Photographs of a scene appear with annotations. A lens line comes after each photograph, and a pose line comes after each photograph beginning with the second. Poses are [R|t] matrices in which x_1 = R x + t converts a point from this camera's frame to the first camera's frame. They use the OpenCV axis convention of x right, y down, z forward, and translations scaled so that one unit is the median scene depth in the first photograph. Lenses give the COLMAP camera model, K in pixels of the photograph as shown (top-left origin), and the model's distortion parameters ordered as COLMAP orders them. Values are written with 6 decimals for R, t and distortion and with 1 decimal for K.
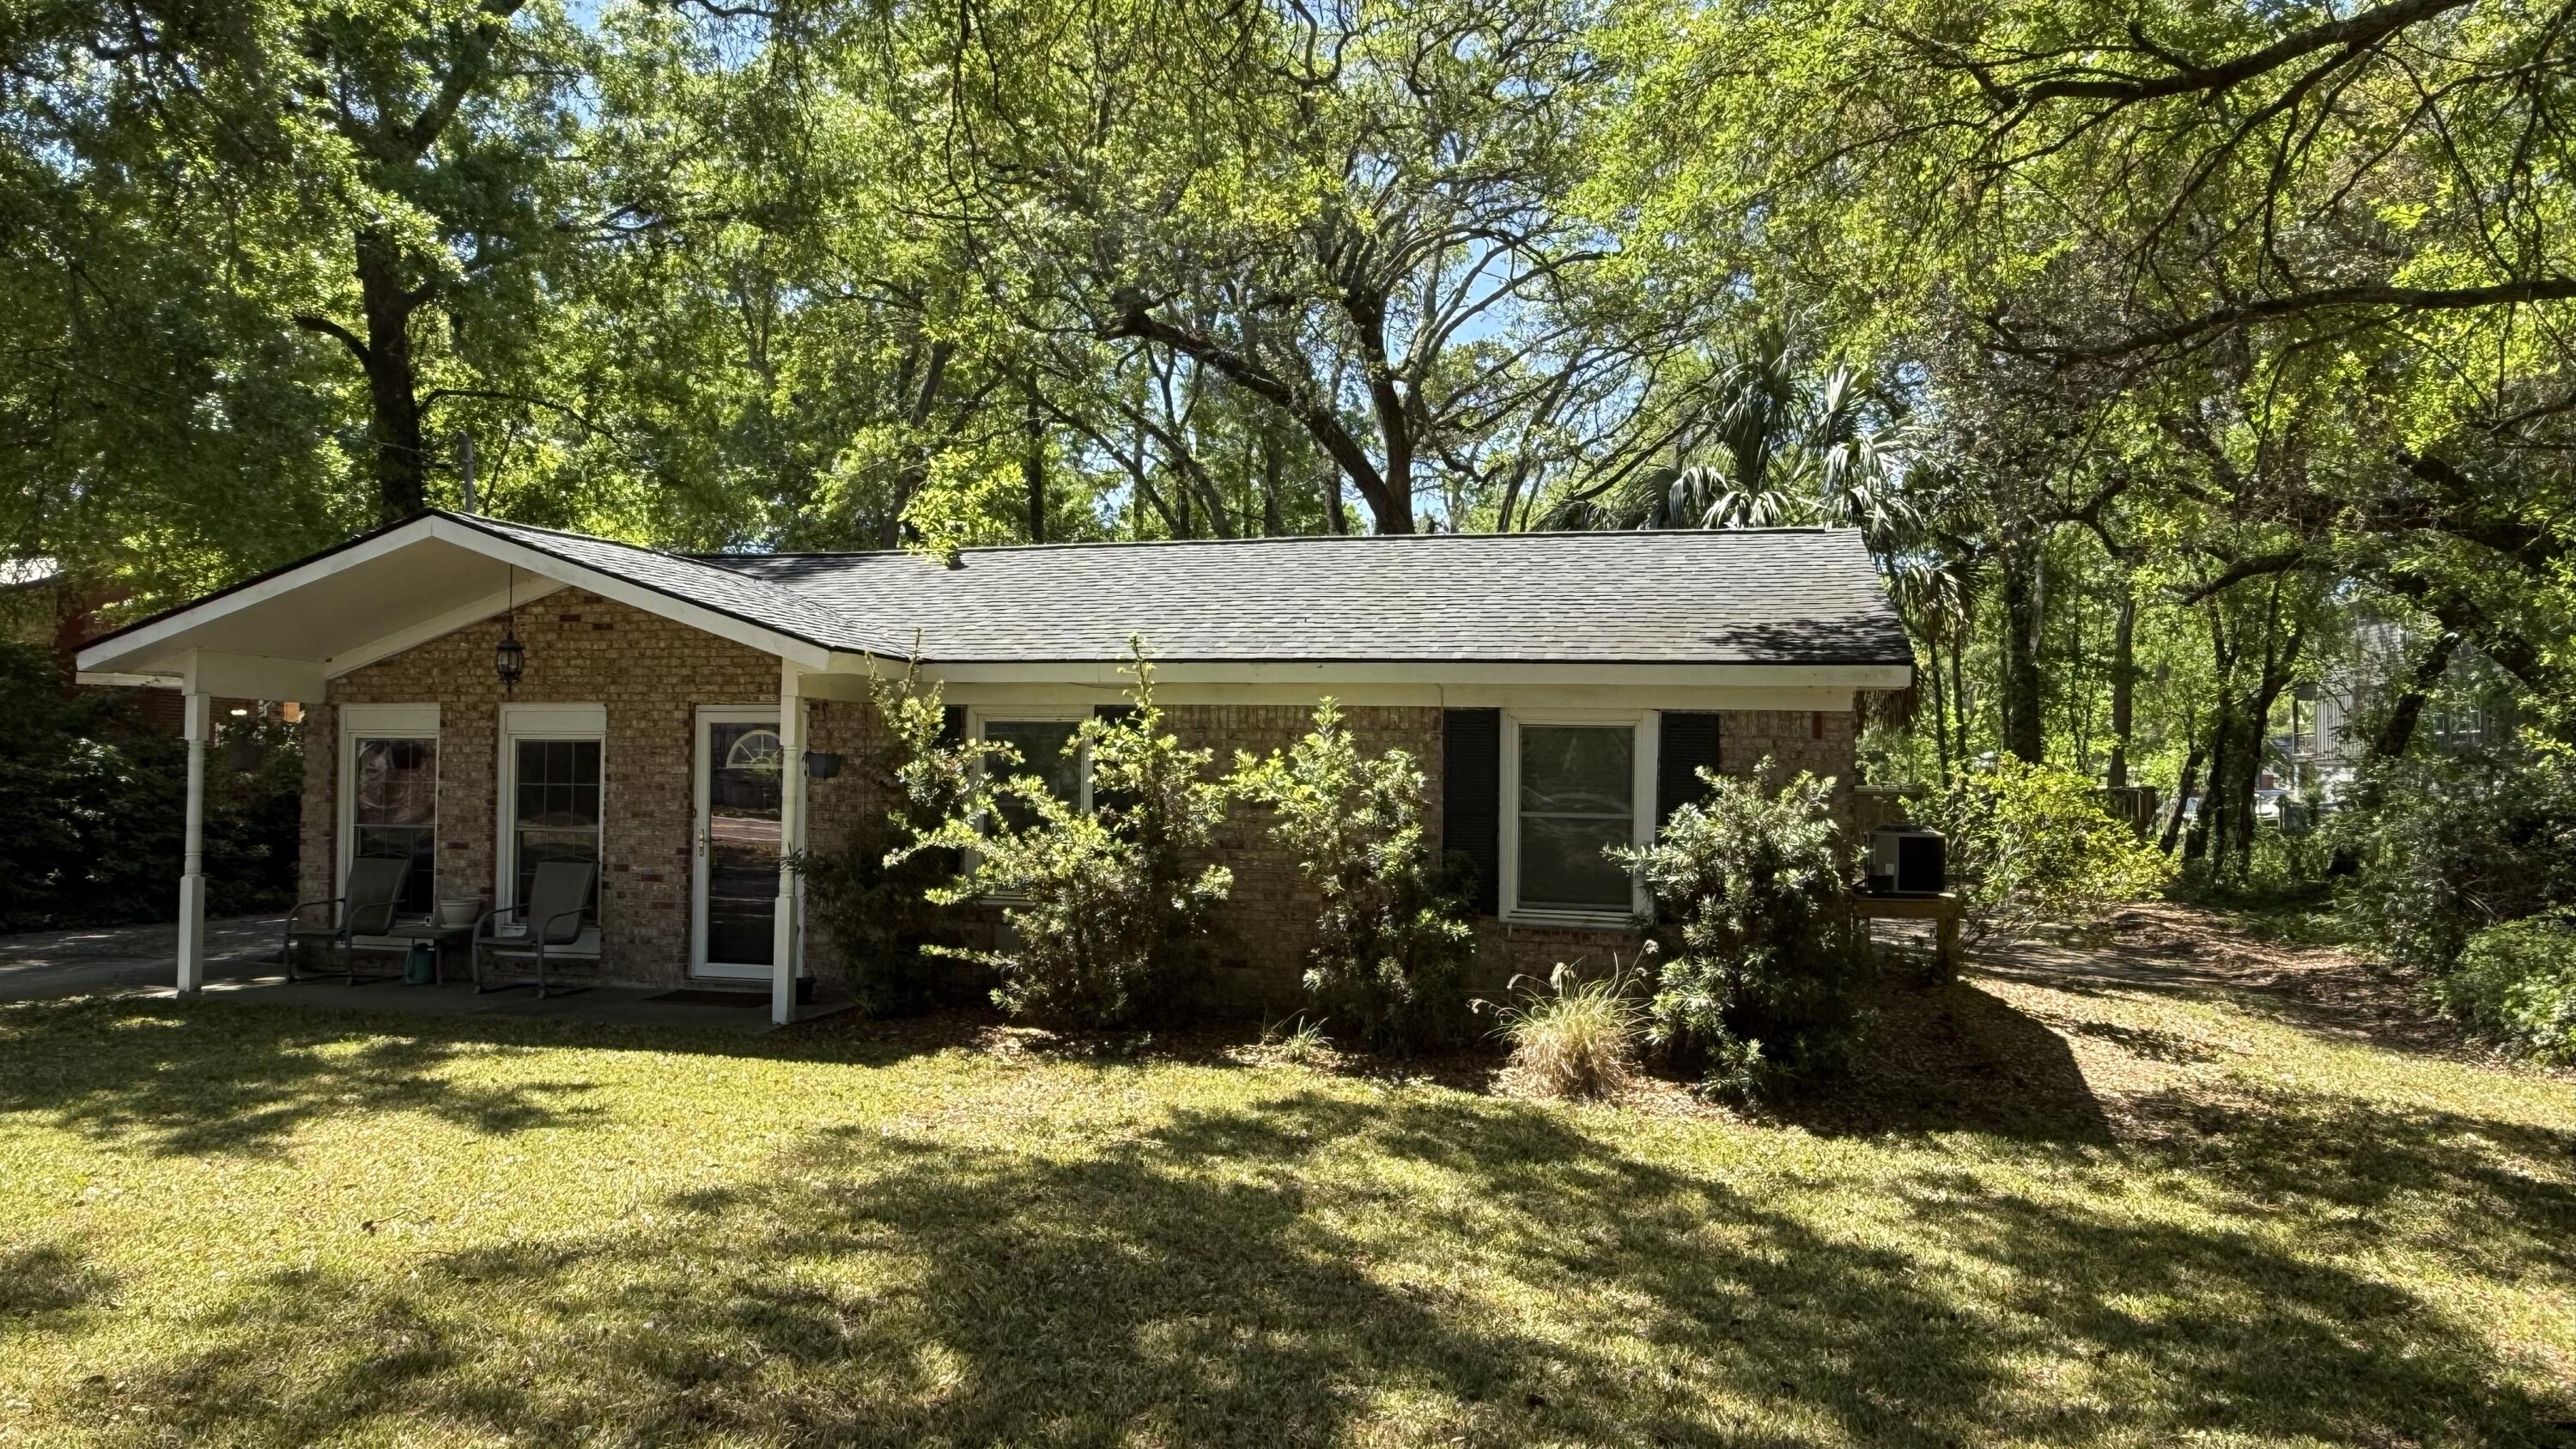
lens RADIAL K [[1690.0, 0, 1282.7], [0, 1690.0, 744.9], [0, 0, 1]] dist [0.002099, 0.004667]
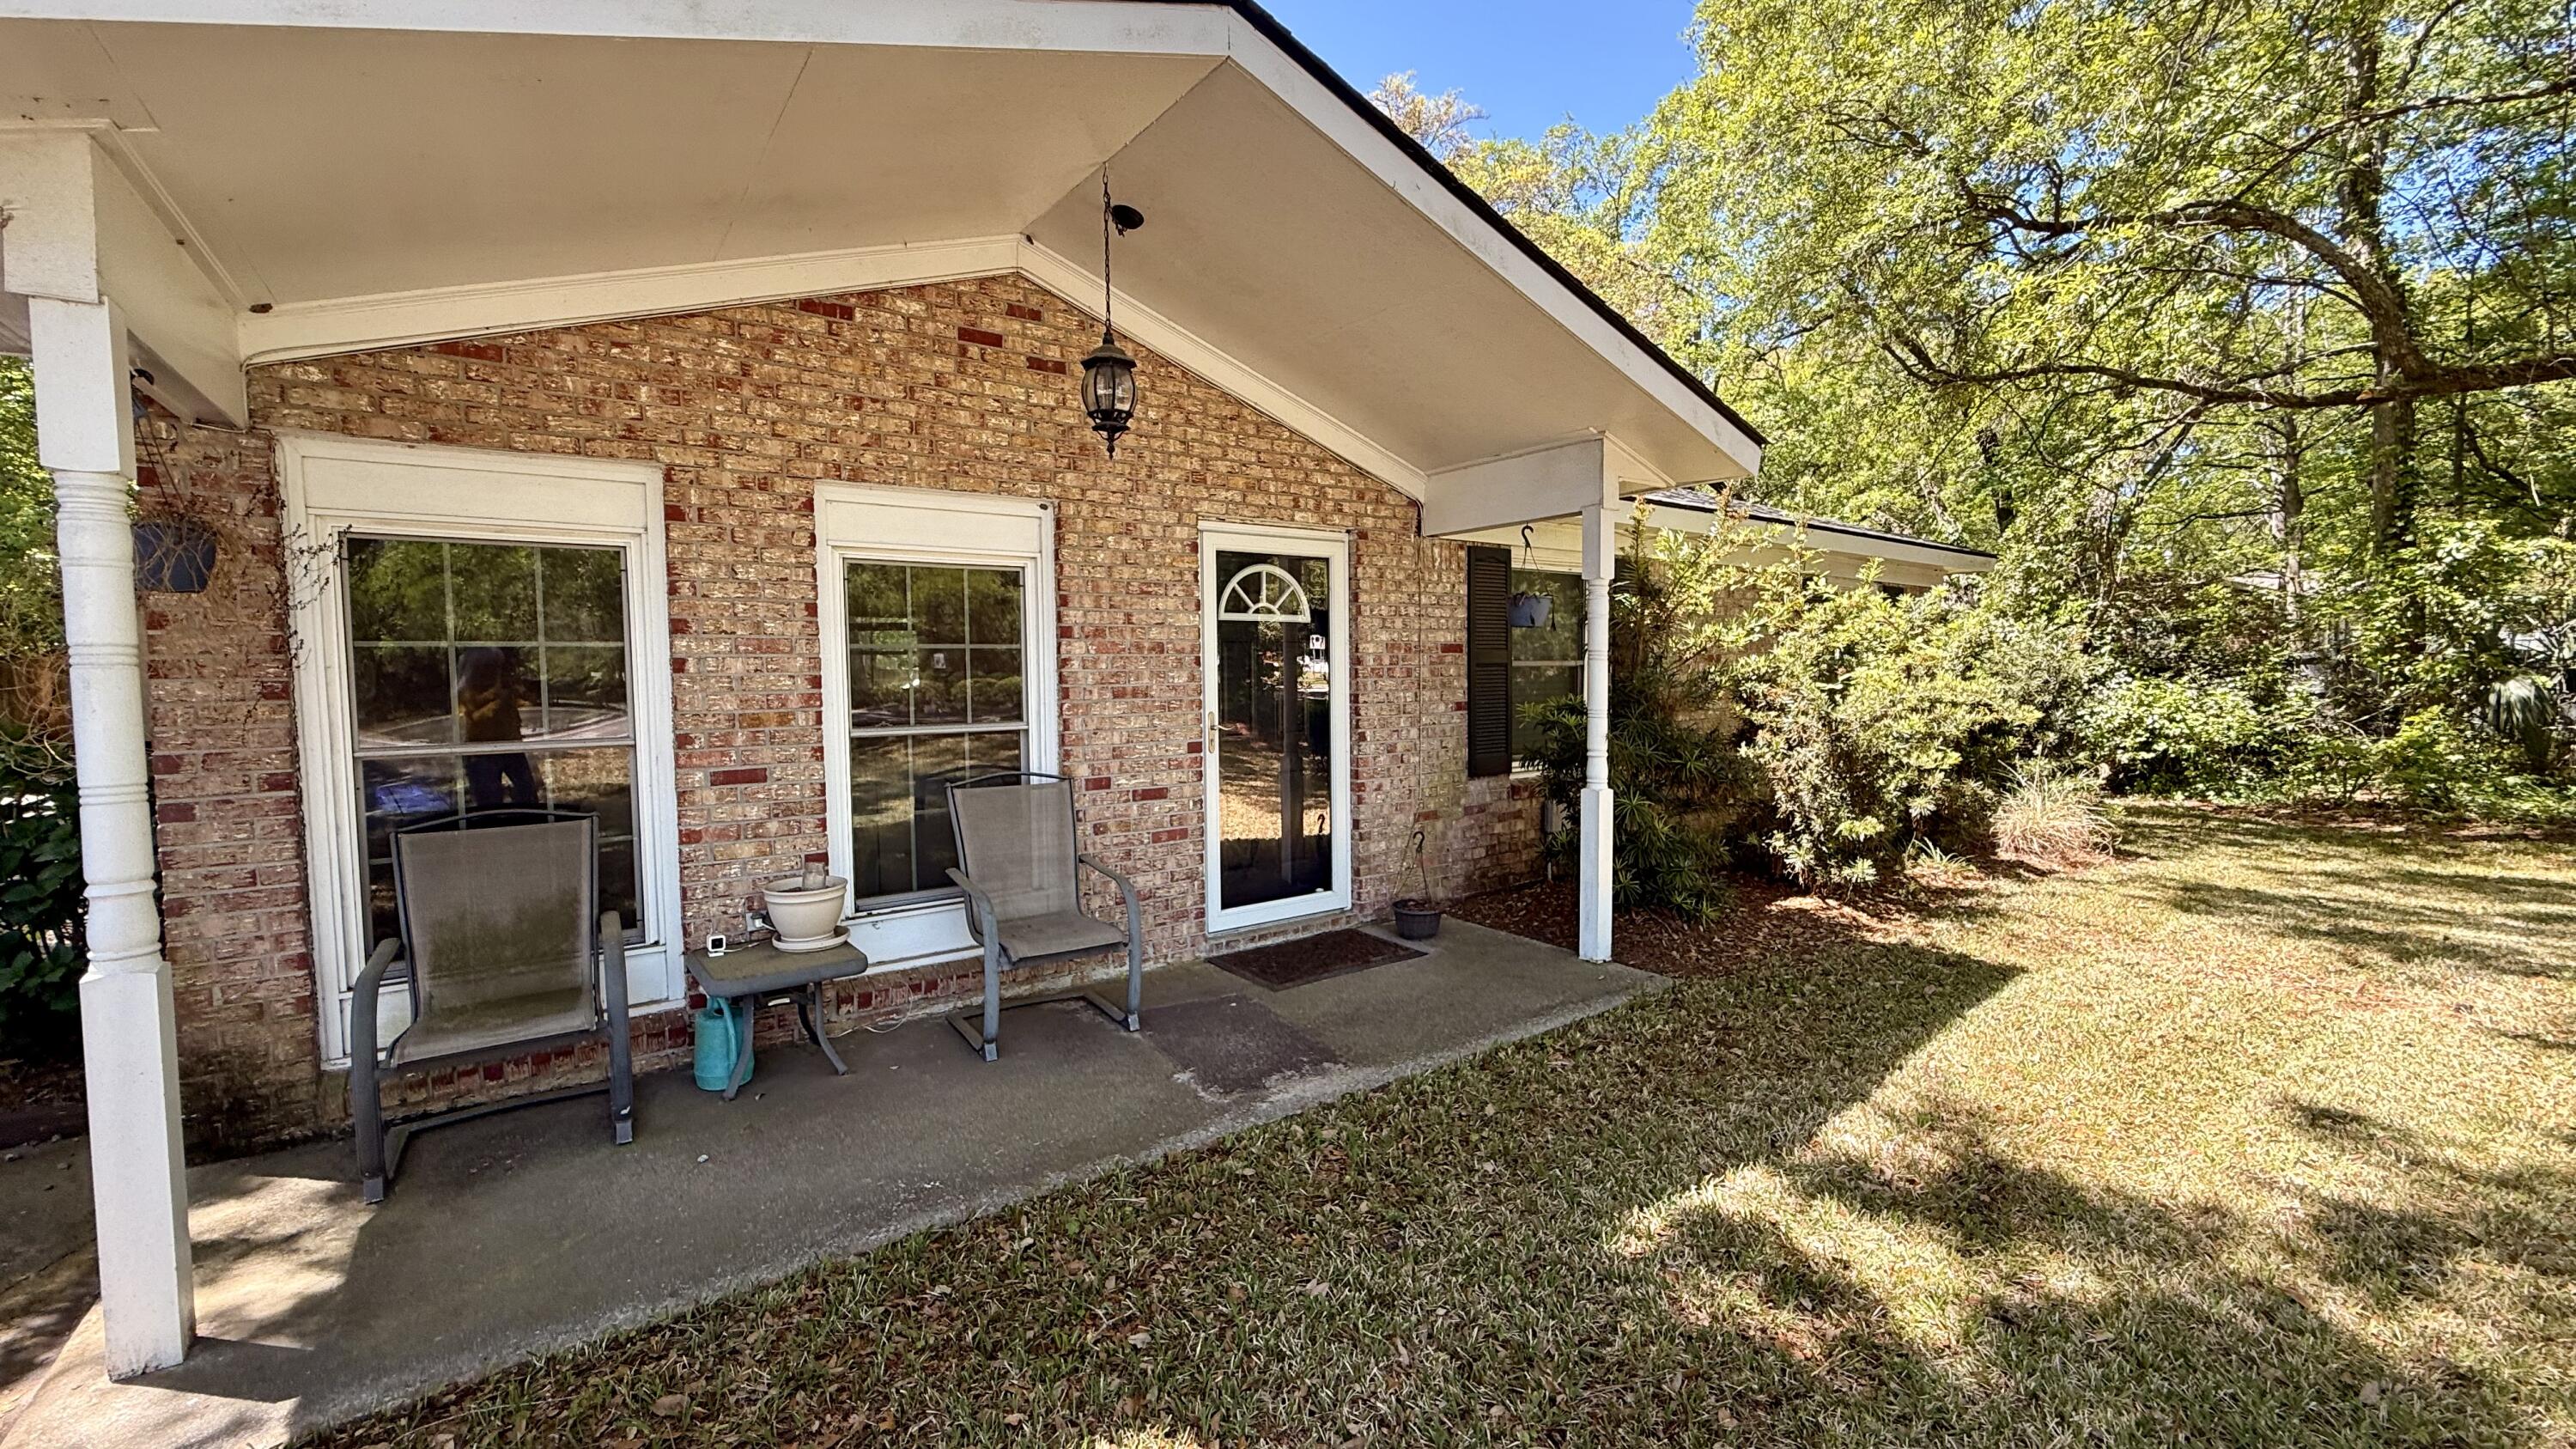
lens RADIAL K [[1027.1, 0, 1280.2], [0, 1027.1, 718.1], [0, 0, 1]] dist [0.003807, -0.000240]
pose [[0.640368, -0.061016, 0.765641, -0.674163], [-0.005978, 0.996413, 0.084407, 0.019912], [-0.768045, -0.058628, 0.637706, 0.772903]]
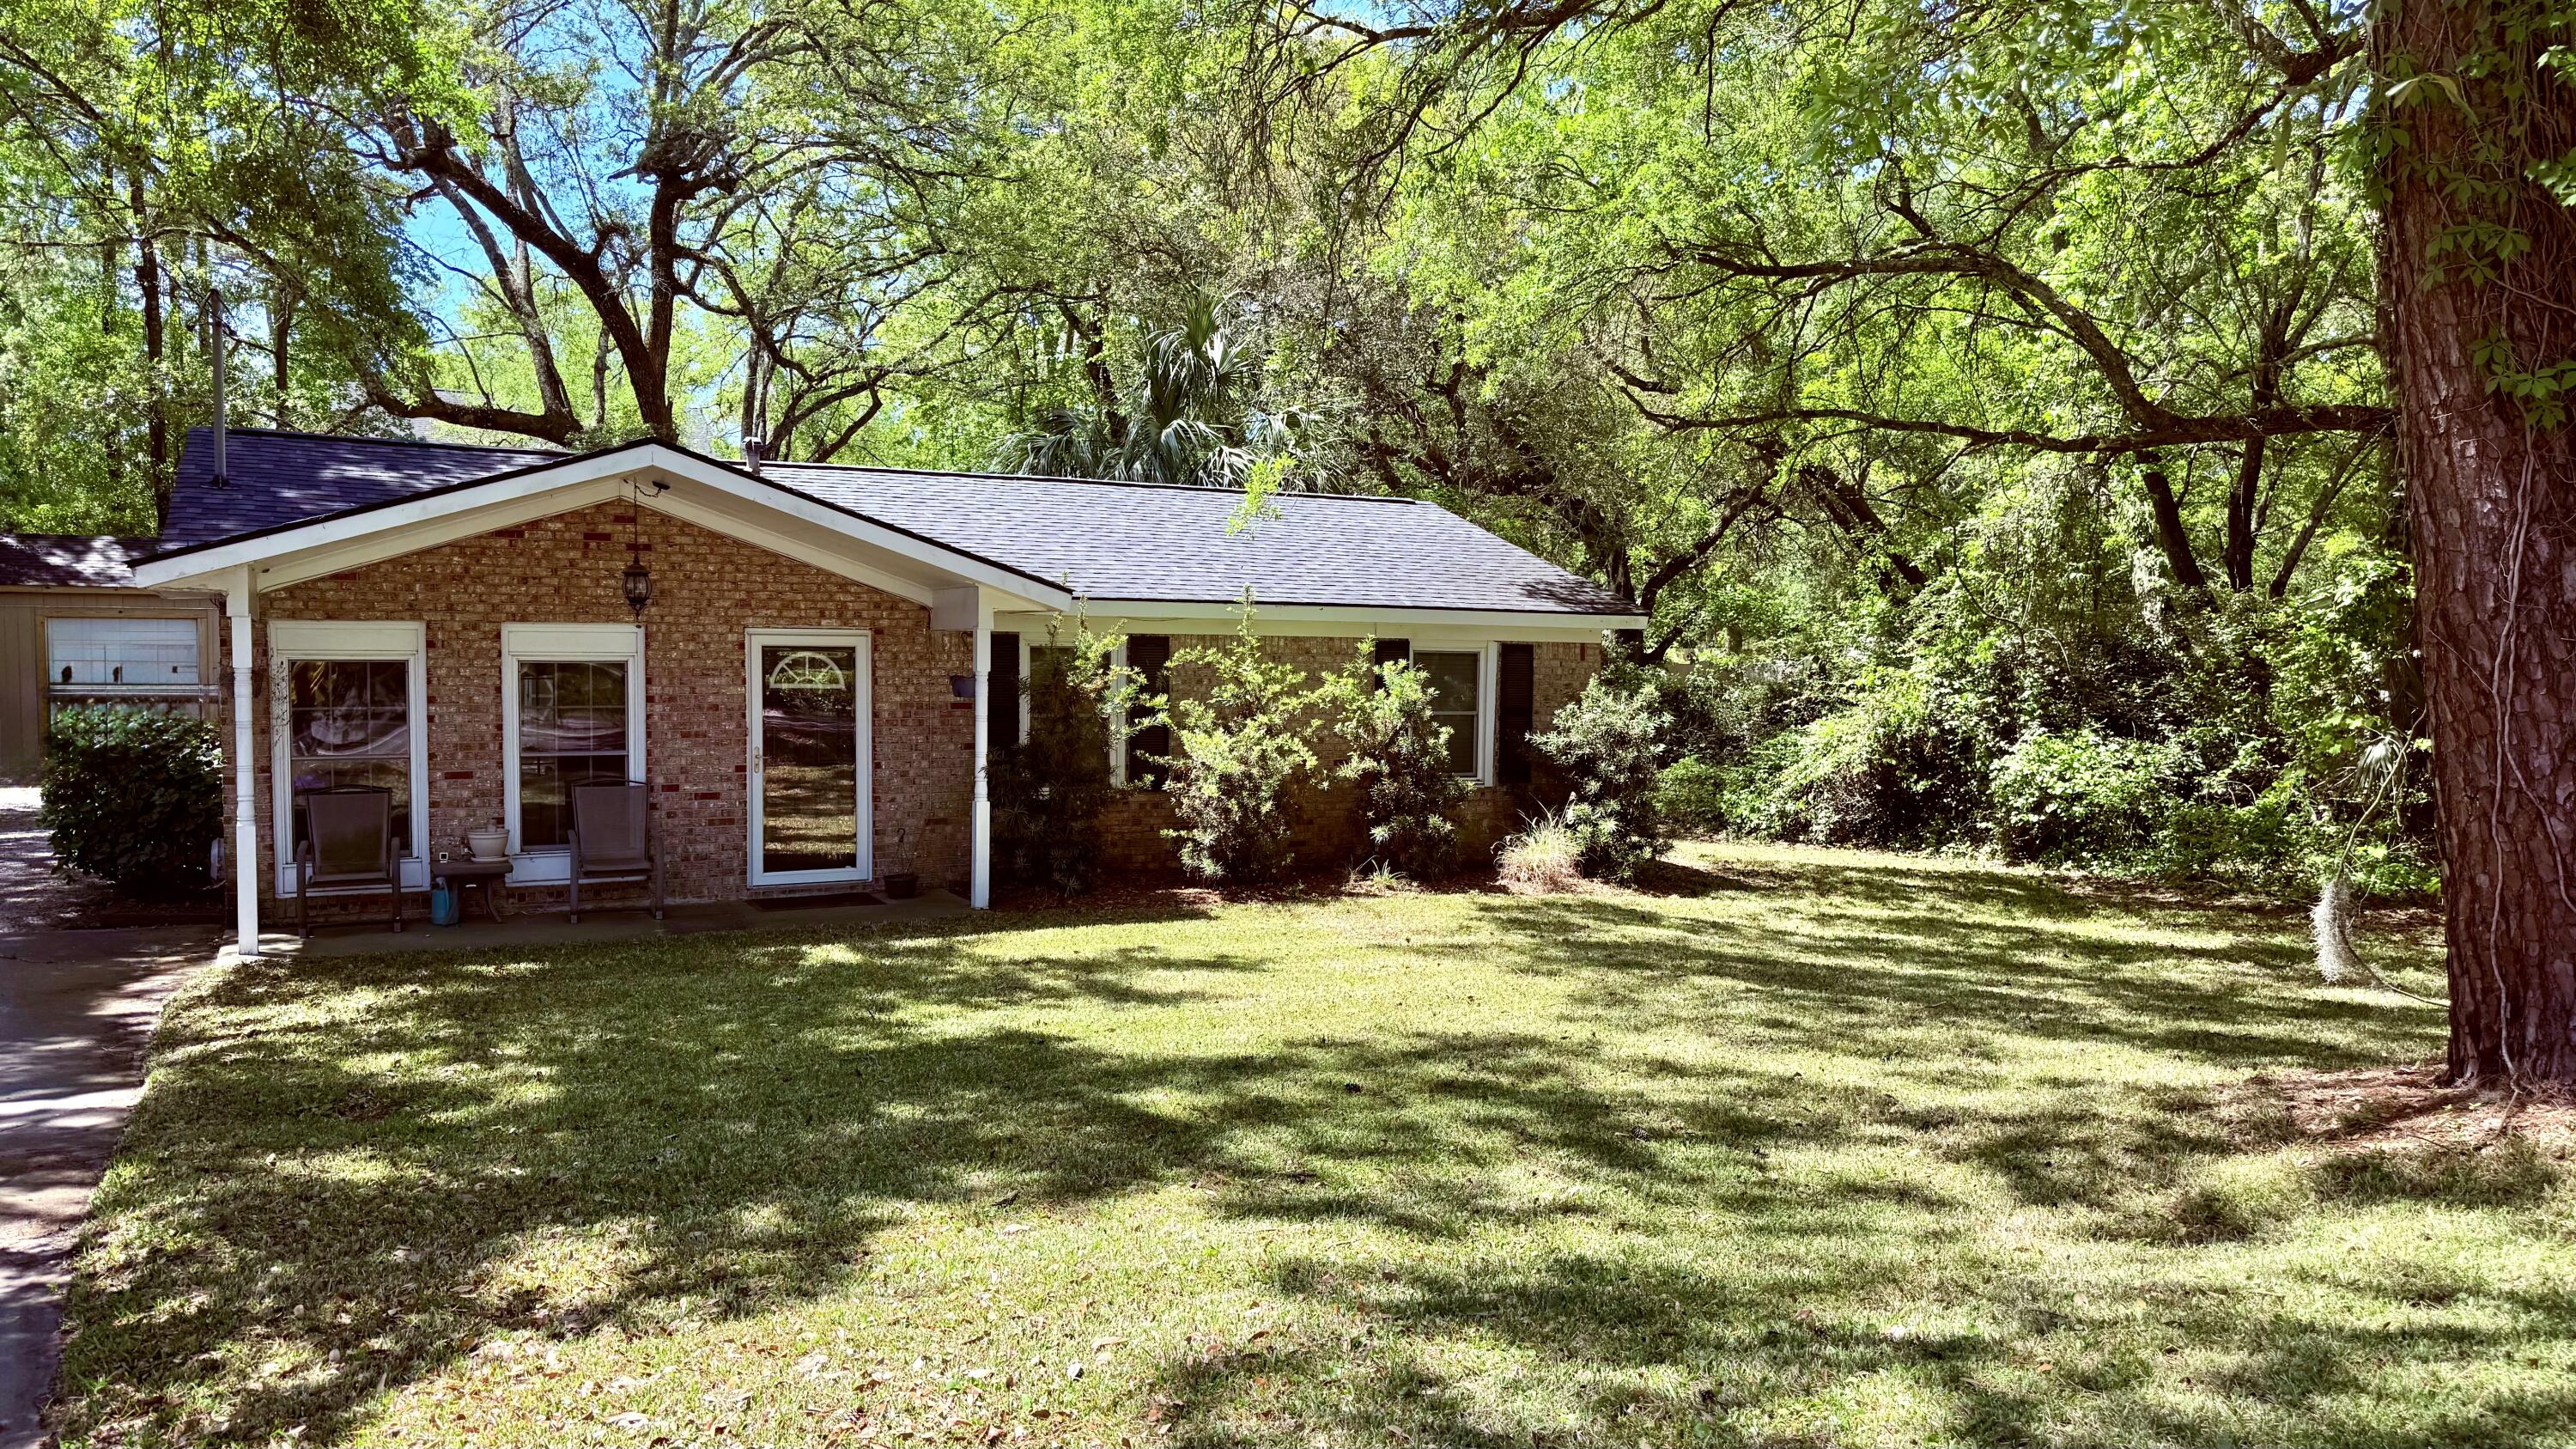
lens RADIAL K [[1800.9, 0, 1285.2], [0, 1800.9, 723.5], [0, 0, 1]] dist [0.049170, -0.018528]
pose [[0.747437, -0.031681, 0.663577, -0.897309], [-0.009924, 0.998218, 0.058835, -0.035925], [-0.664259, -0.050561, 0.745791, -0.057582]]
